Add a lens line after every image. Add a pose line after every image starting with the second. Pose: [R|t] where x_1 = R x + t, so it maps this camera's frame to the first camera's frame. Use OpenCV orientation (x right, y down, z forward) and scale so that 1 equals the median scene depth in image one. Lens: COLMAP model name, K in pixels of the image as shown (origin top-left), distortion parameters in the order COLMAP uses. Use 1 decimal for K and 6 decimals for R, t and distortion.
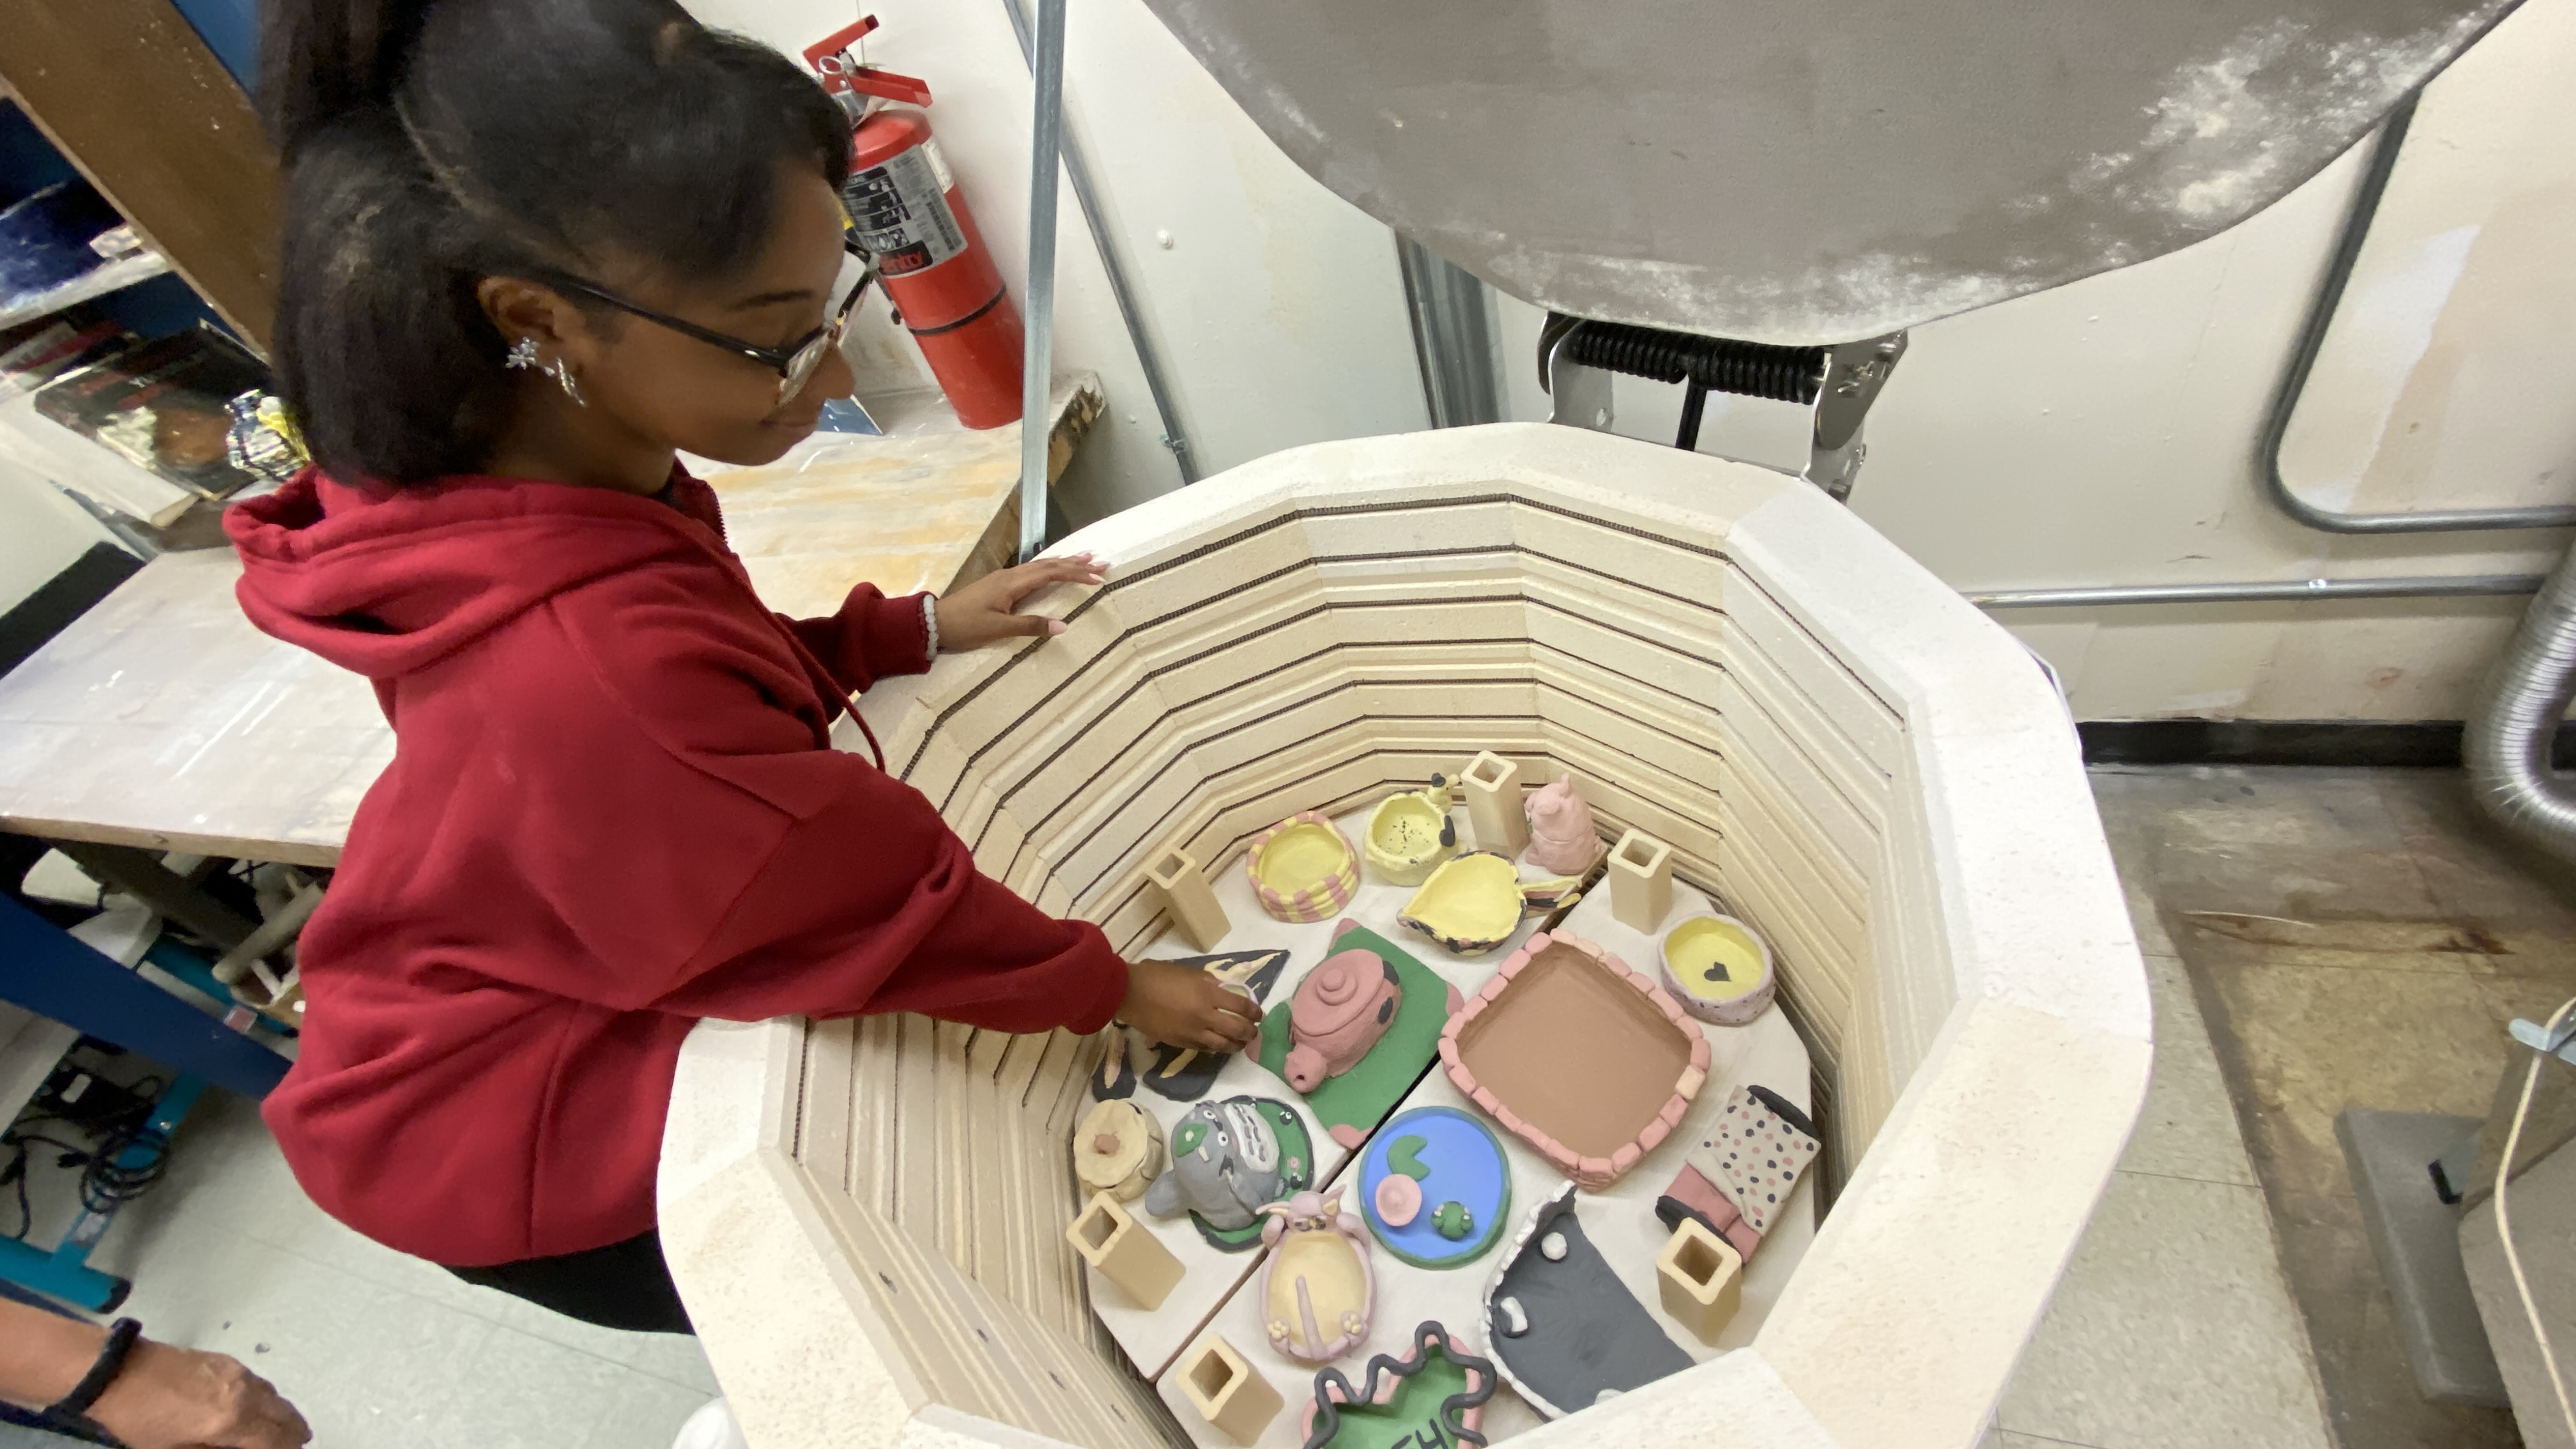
lens RADIAL K [[1025.1, 0, 1282.0], [0, 1025.1, 722.9], [0, 0, 1]] dist [0.046197, -0.030991]
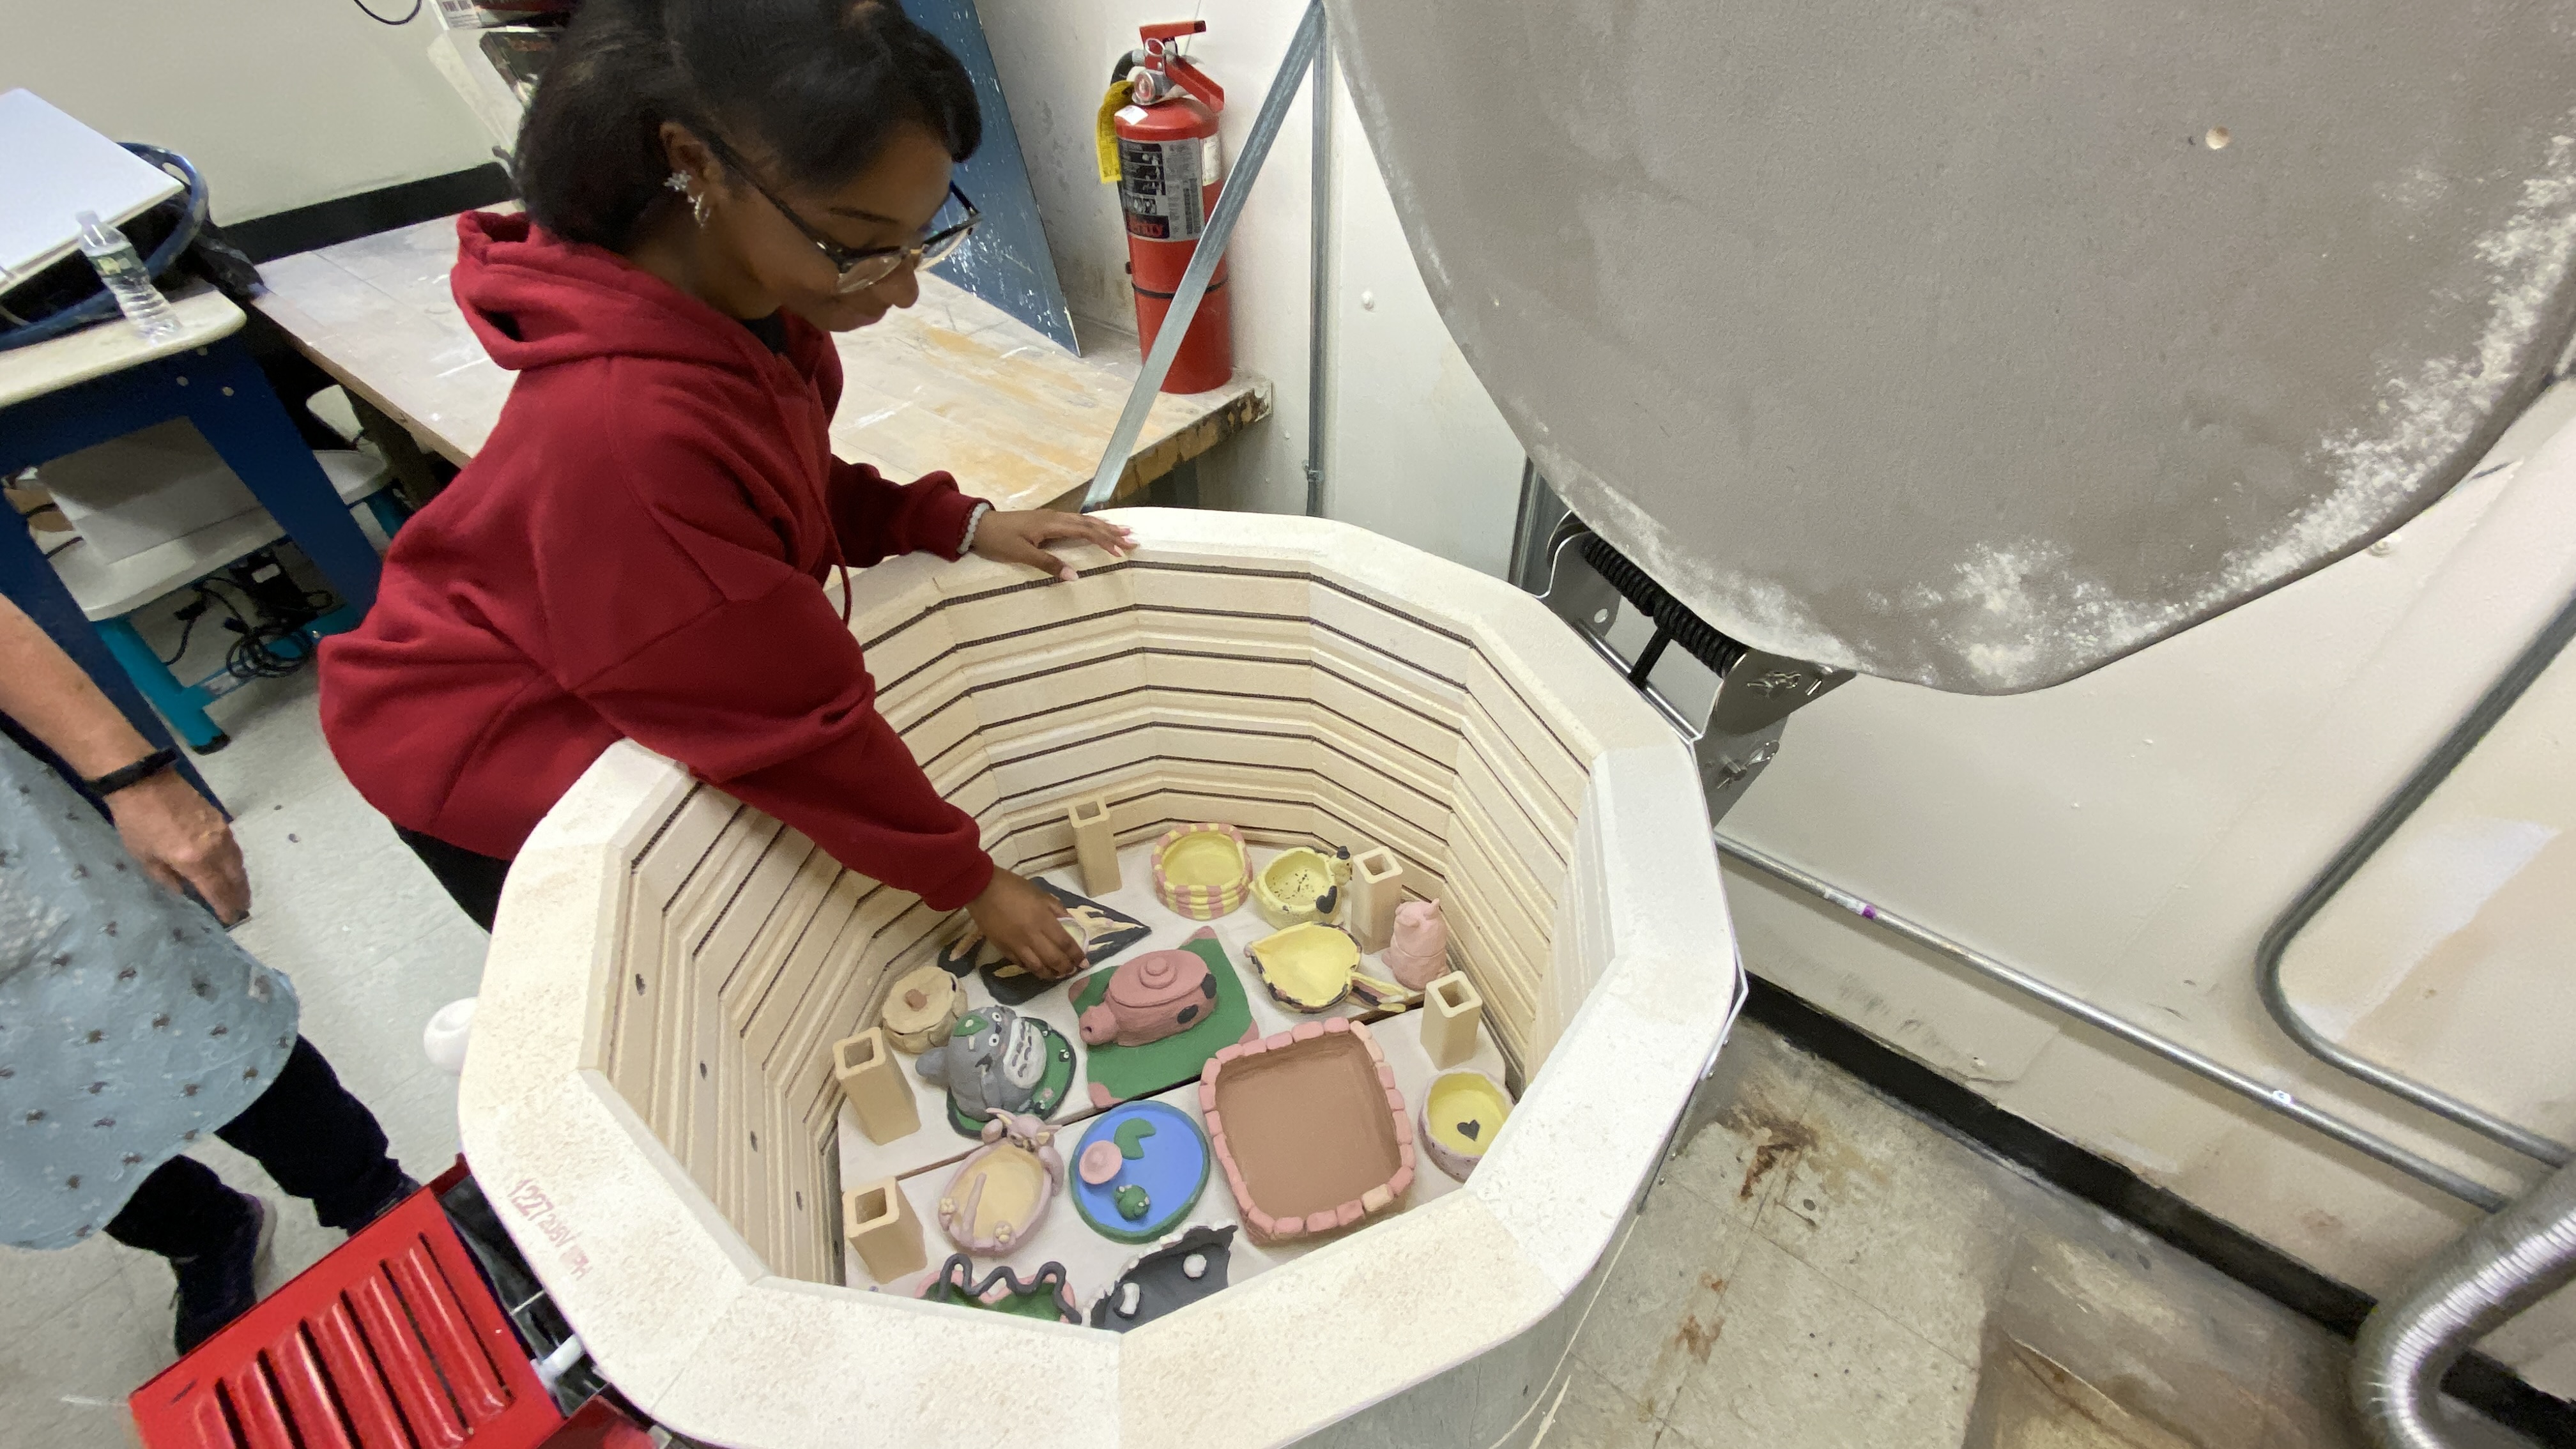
lens RADIAL K [[1021.1, 0, 1282.8], [0, 1021.1, 725.9], [0, 0, 1]] dist [0.063339, -0.046443]
pose [[0.887229, 0.444115, -0.124845, 0.204082], [-0.445490, 0.895101, 0.018238, -0.066817], [0.119849, 0.039436, 0.992009, -0.099445]]
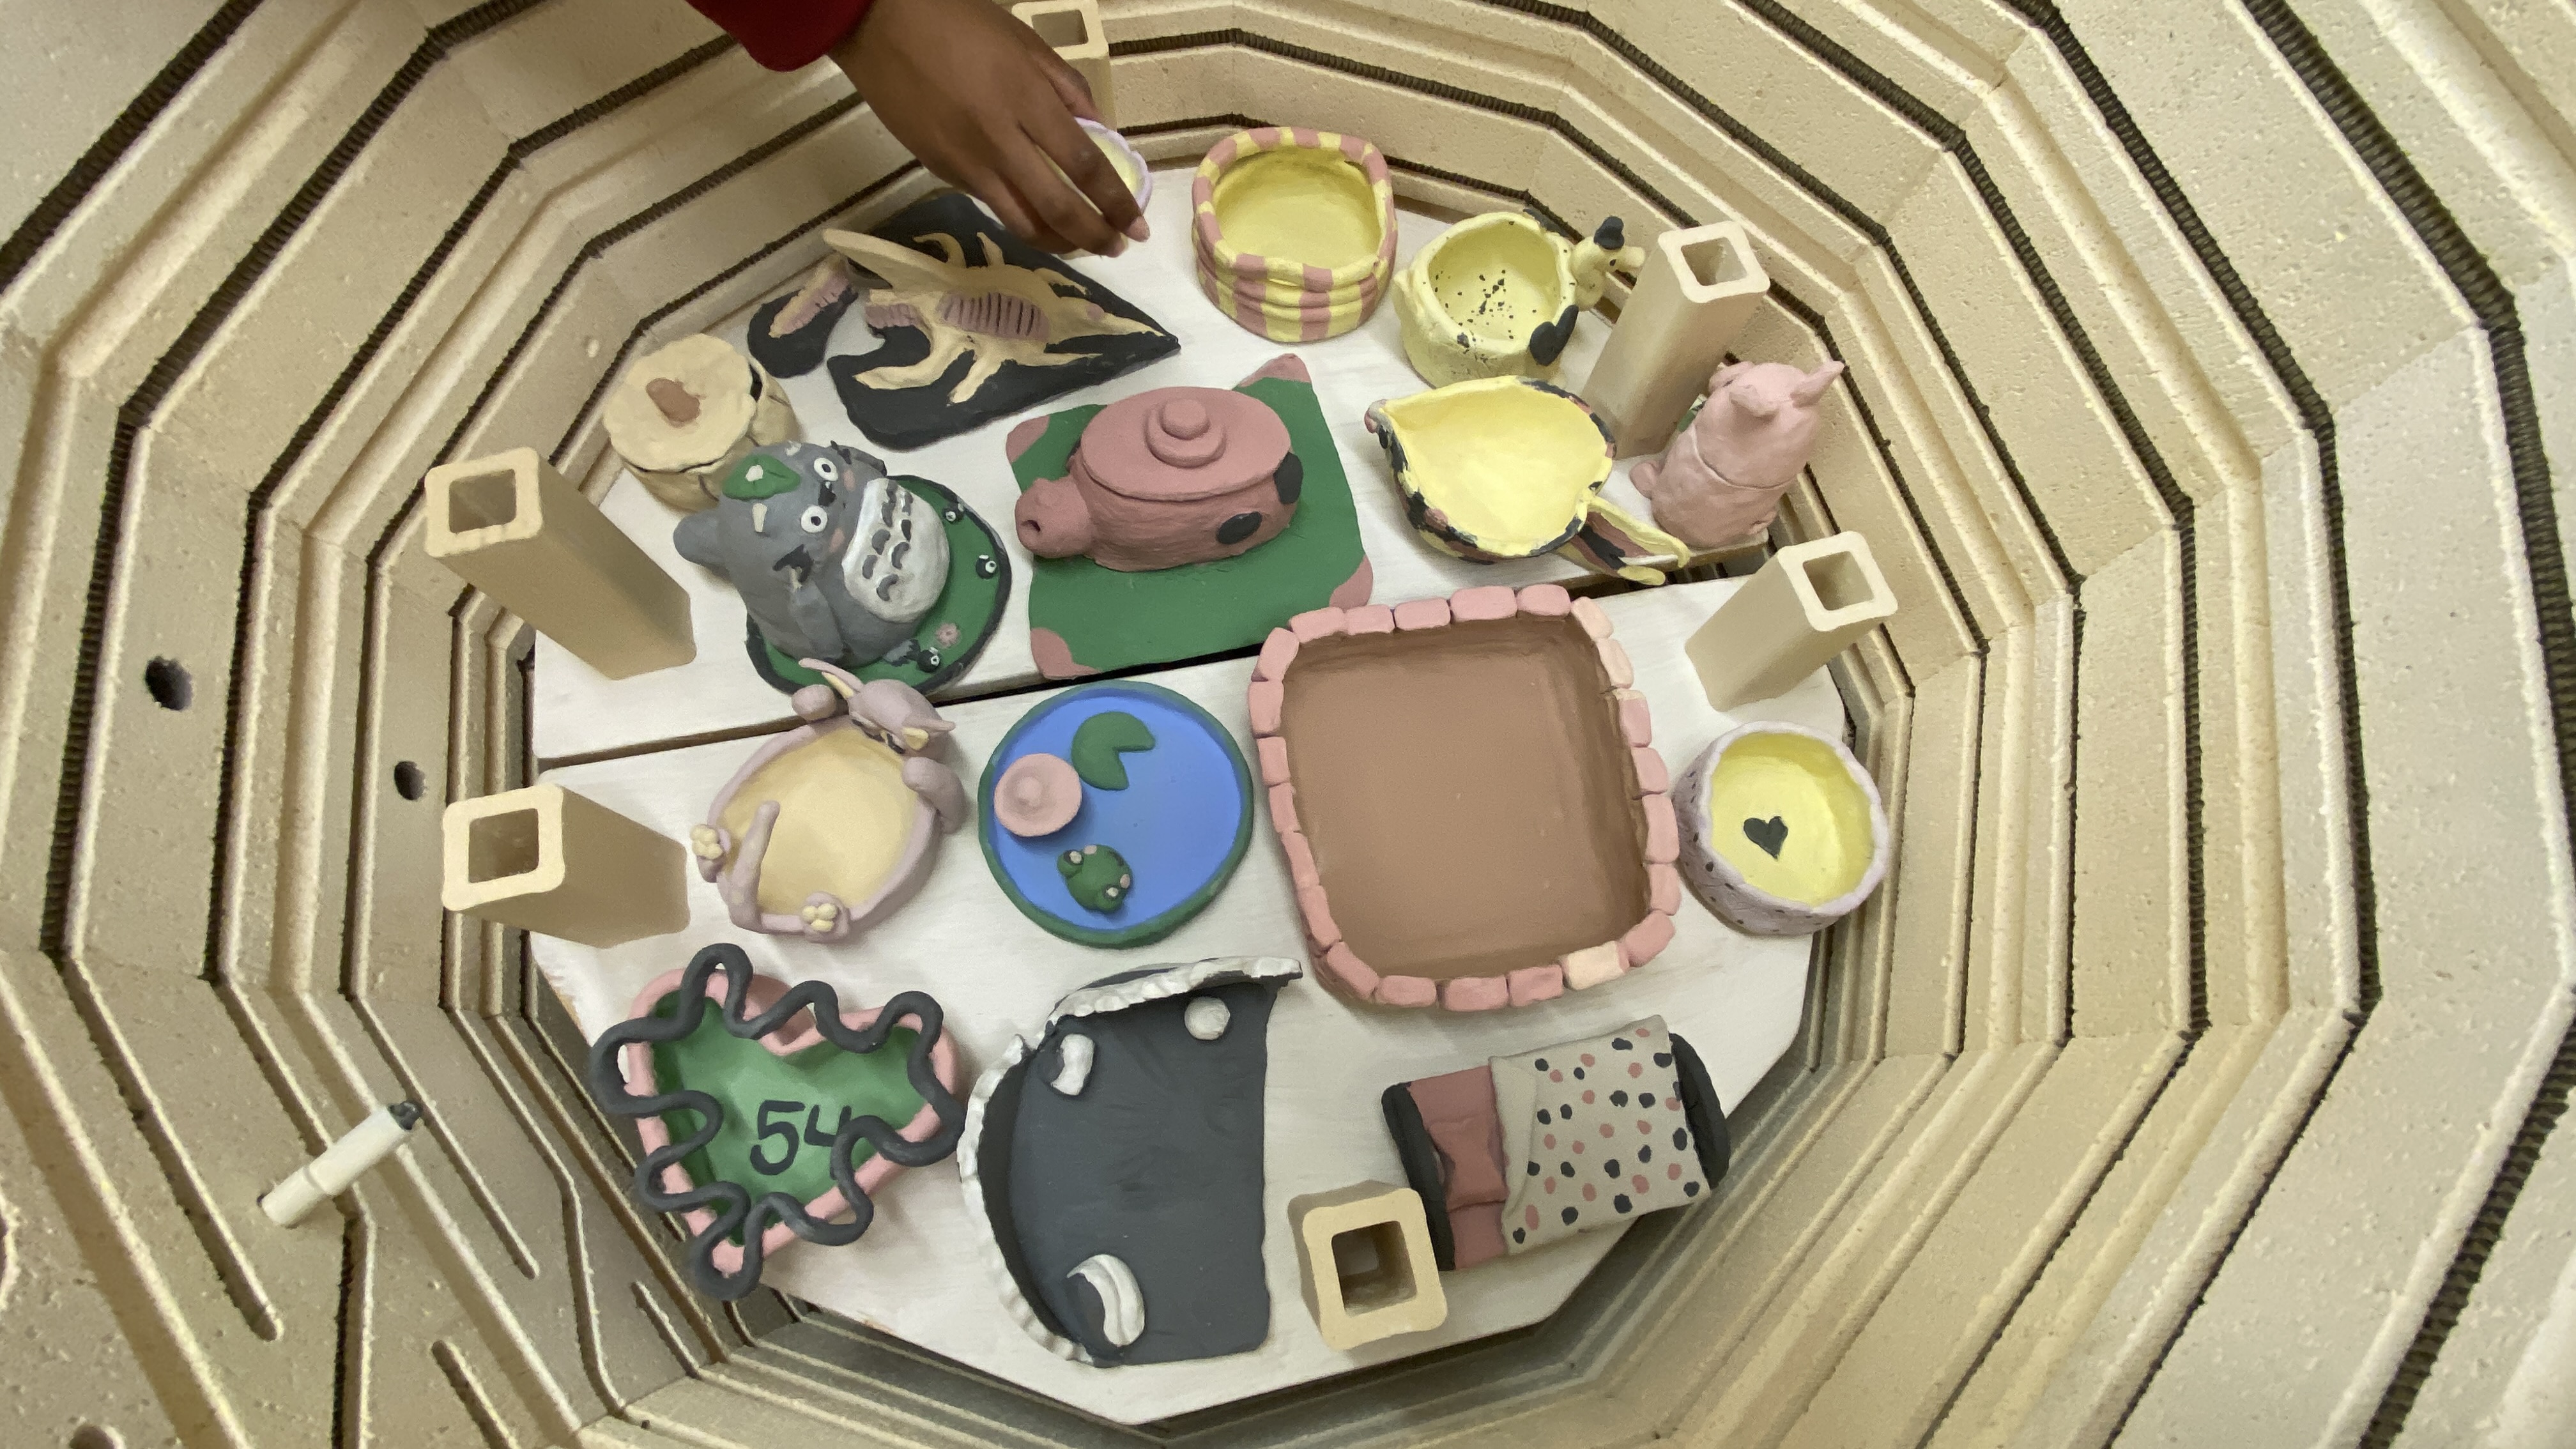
lens RADIAL K [[1025.1, 0, 1282.0], [0, 1025.1, 722.9], [0, 0, 1]] dist [0.046197, -0.030991]
pose [[0.806101, 0.580495, 0.115009, 0.123954], [-0.567827, 0.703998, 0.426566, 0.117471], [0.166653, -0.409161, 0.897114, 0.512280]]
